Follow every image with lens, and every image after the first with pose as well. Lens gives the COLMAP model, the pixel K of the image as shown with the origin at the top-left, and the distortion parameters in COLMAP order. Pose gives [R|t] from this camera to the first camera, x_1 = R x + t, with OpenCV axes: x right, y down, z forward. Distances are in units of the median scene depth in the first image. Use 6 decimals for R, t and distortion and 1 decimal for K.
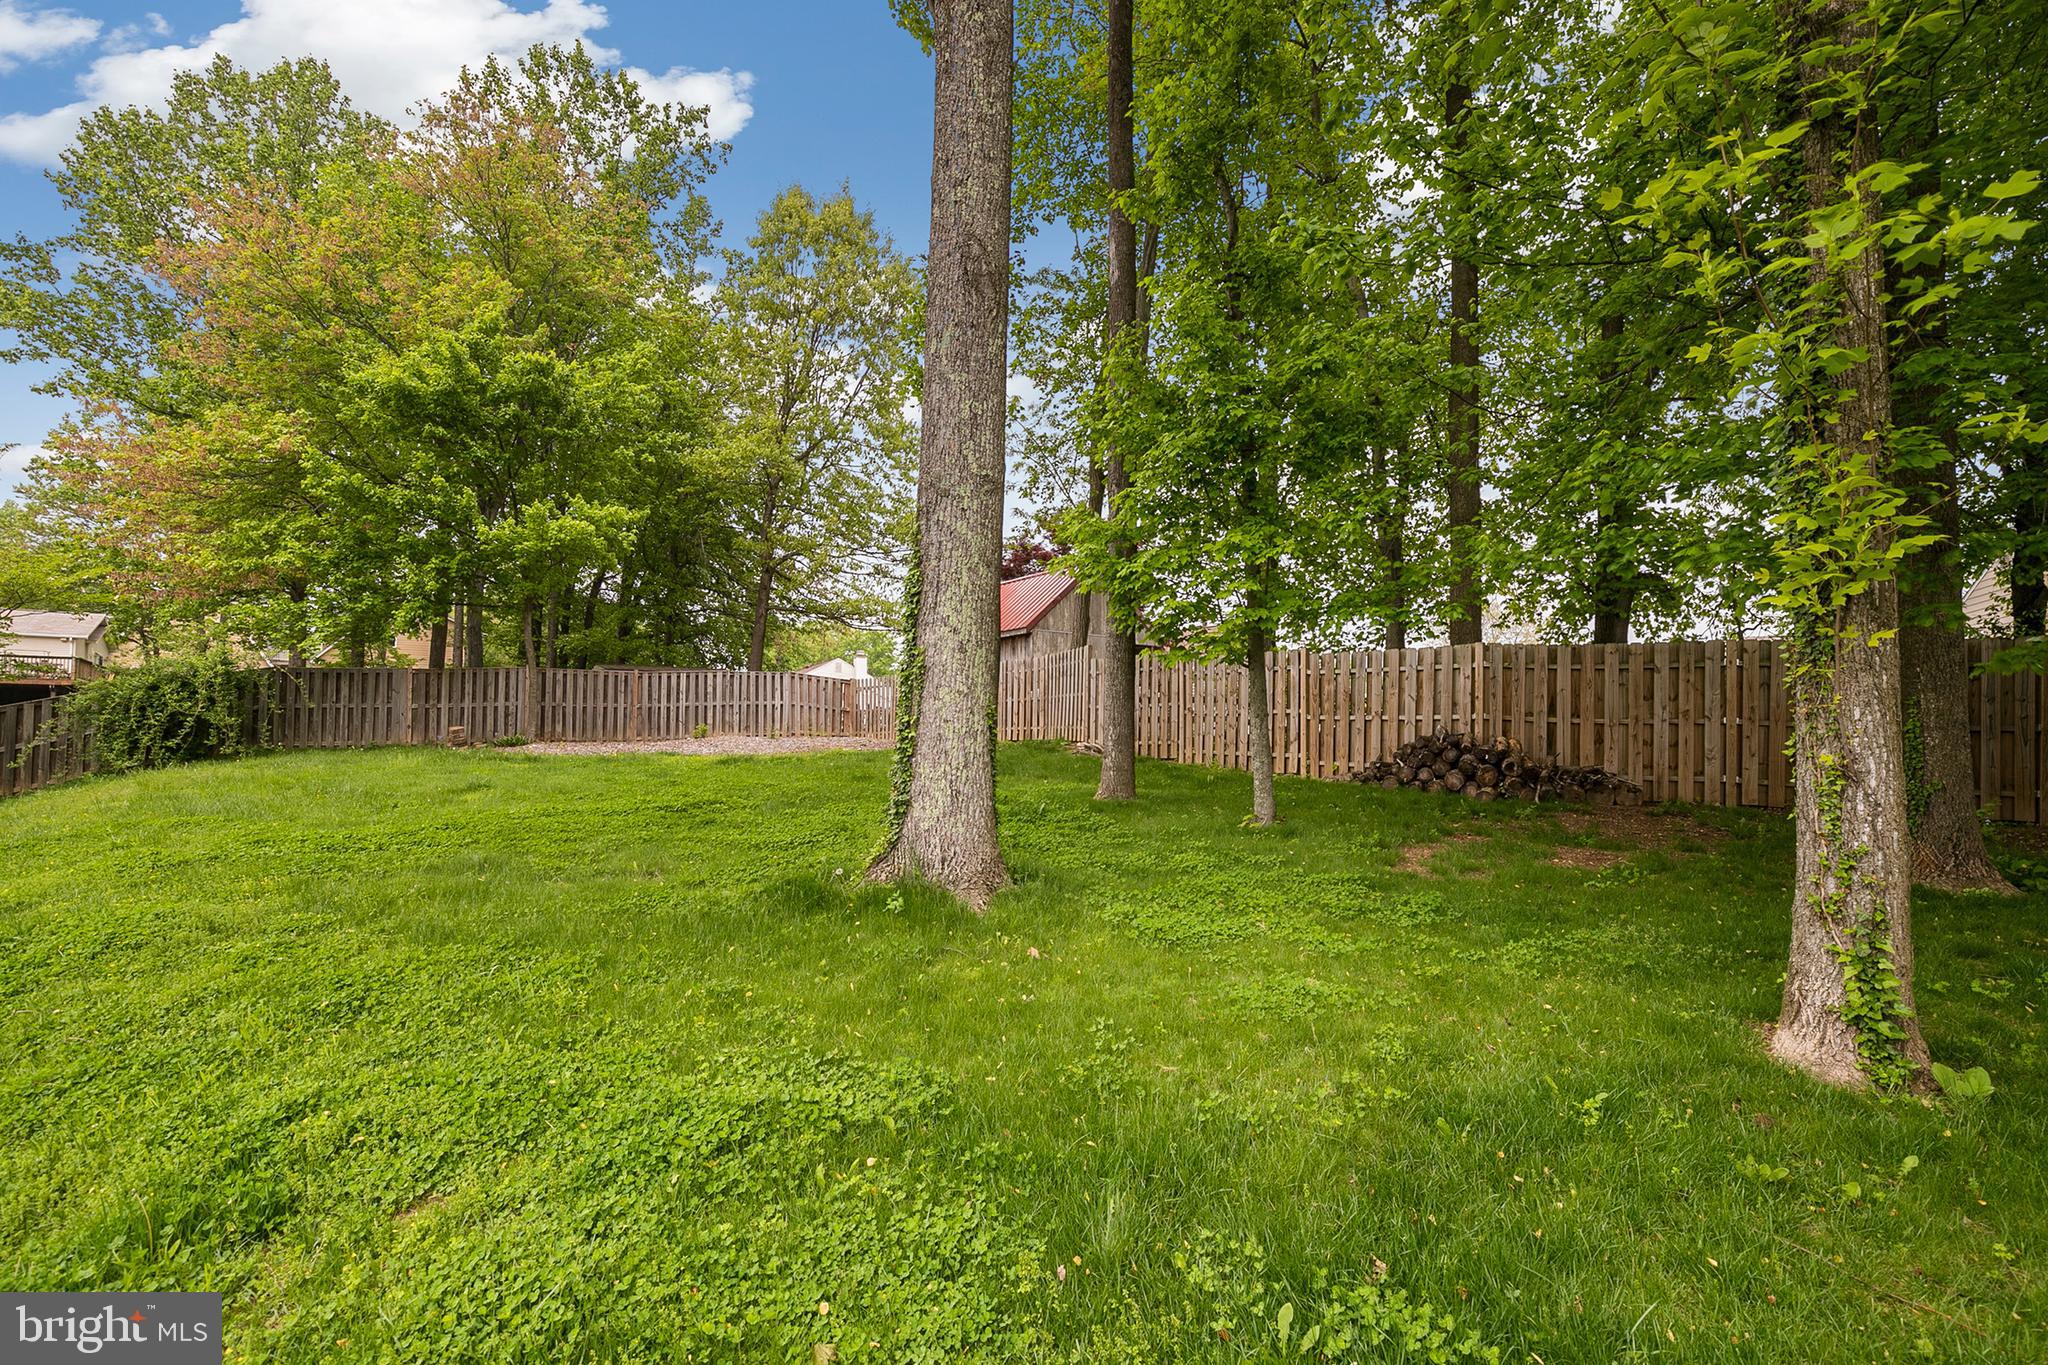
lens RADIAL K [[1017.5, 0, 1024.2], [0, 1017.5, 724.8], [0, 0, 1]] dist [-0.018822, -0.000127]
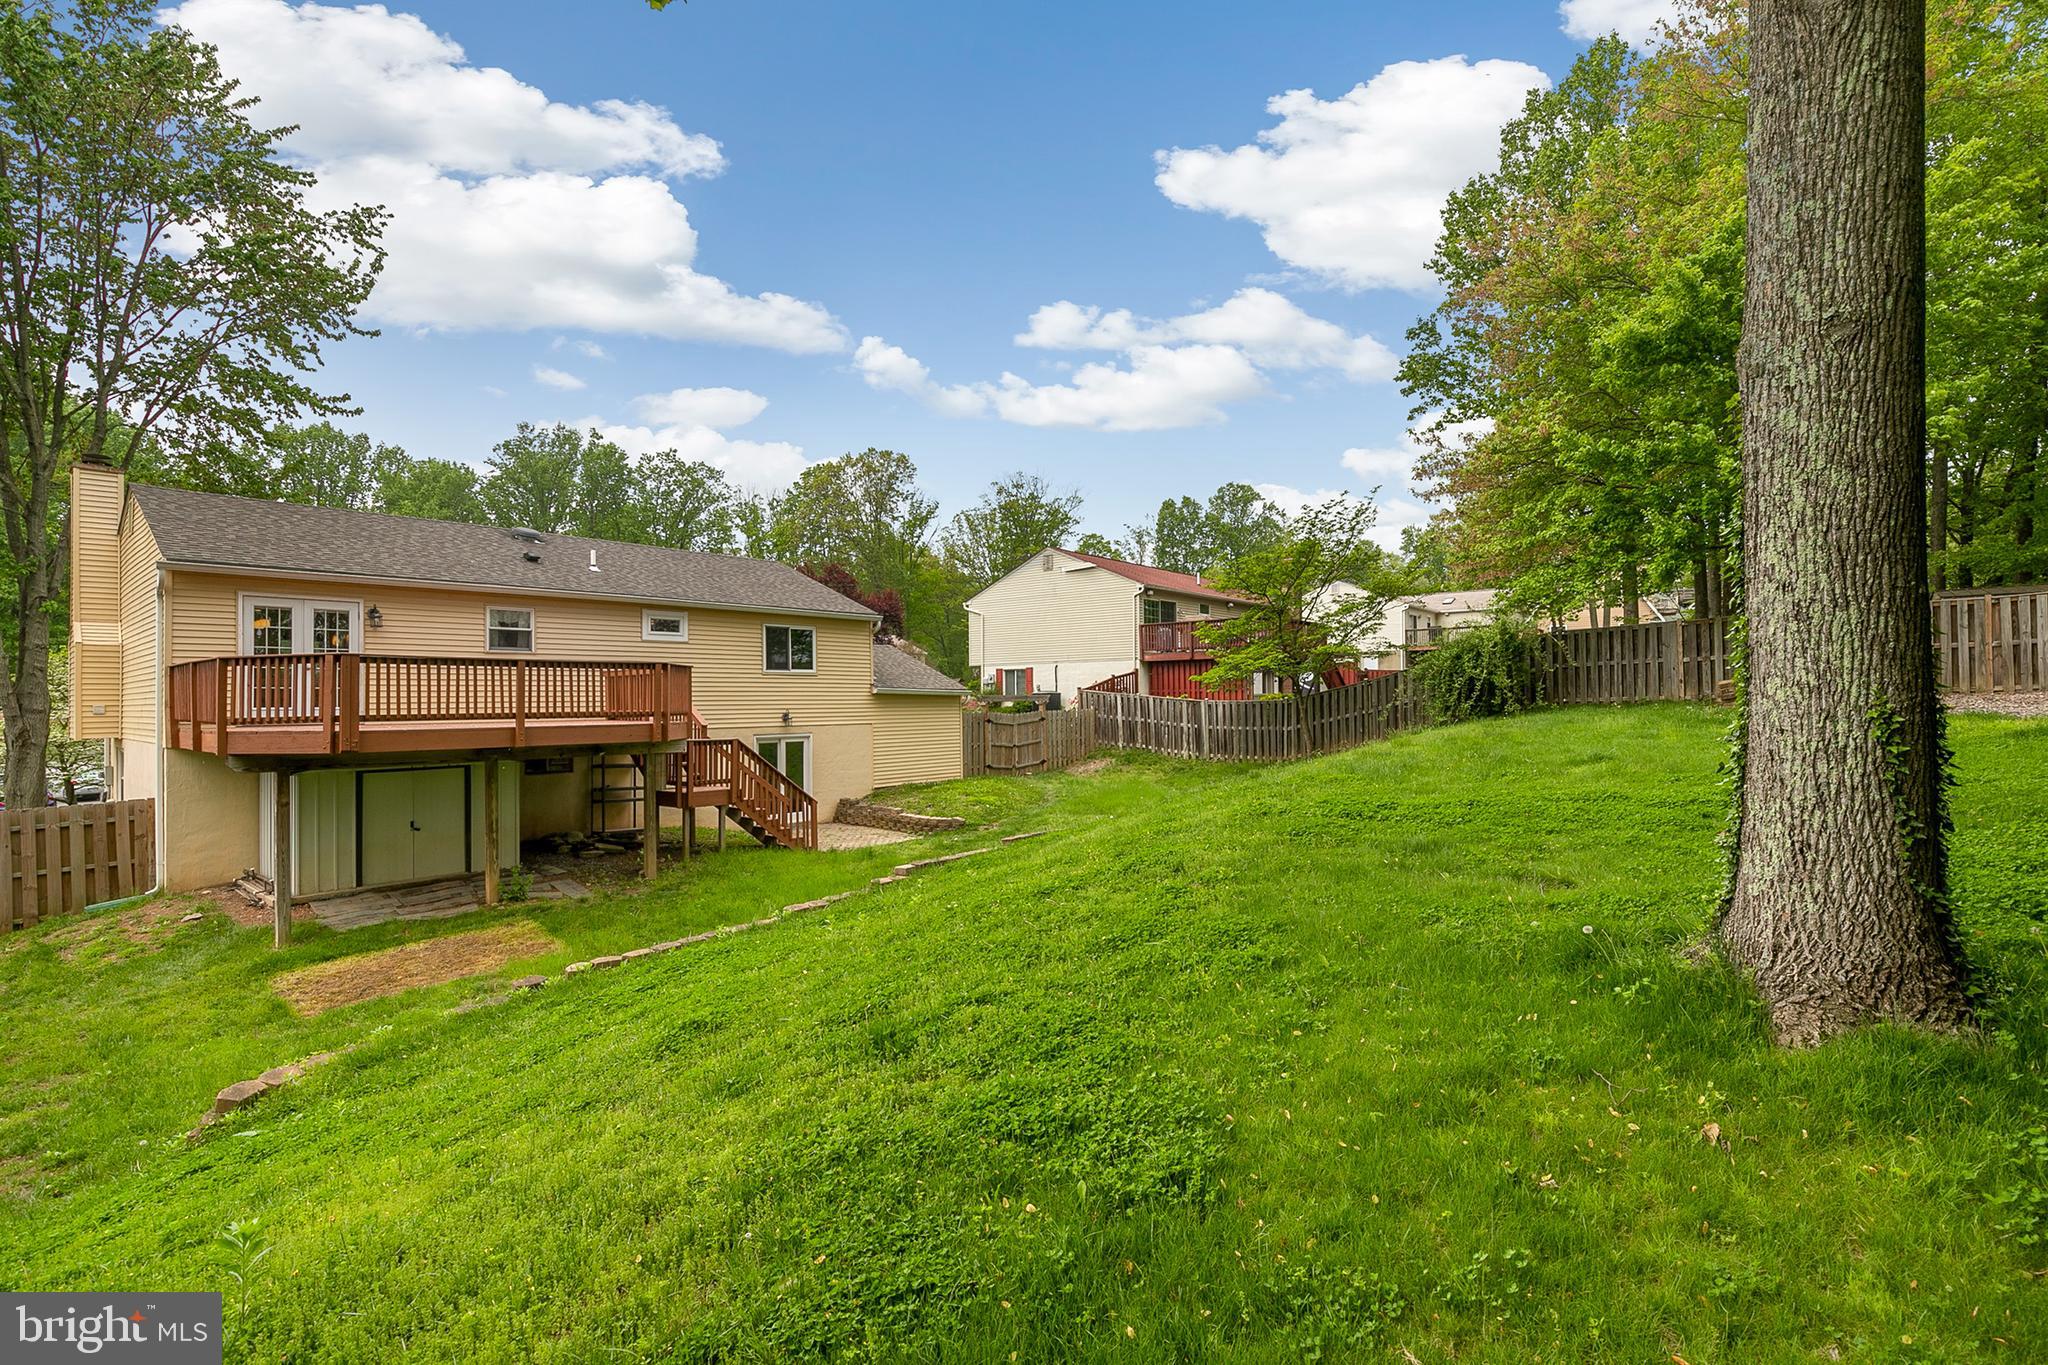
lens RADIAL K [[1010.6, 0, 1036.7], [0, 1010.6, 697.2], [0, 0, 1]] dist [-0.011153, 0.001725]
pose [[0.226953, 0.002138, -0.973903, 0.206158], [0.046108, 0.998853, 0.012938, -0.026133], [0.972814, -0.047841, 0.226594, 0.198333]]
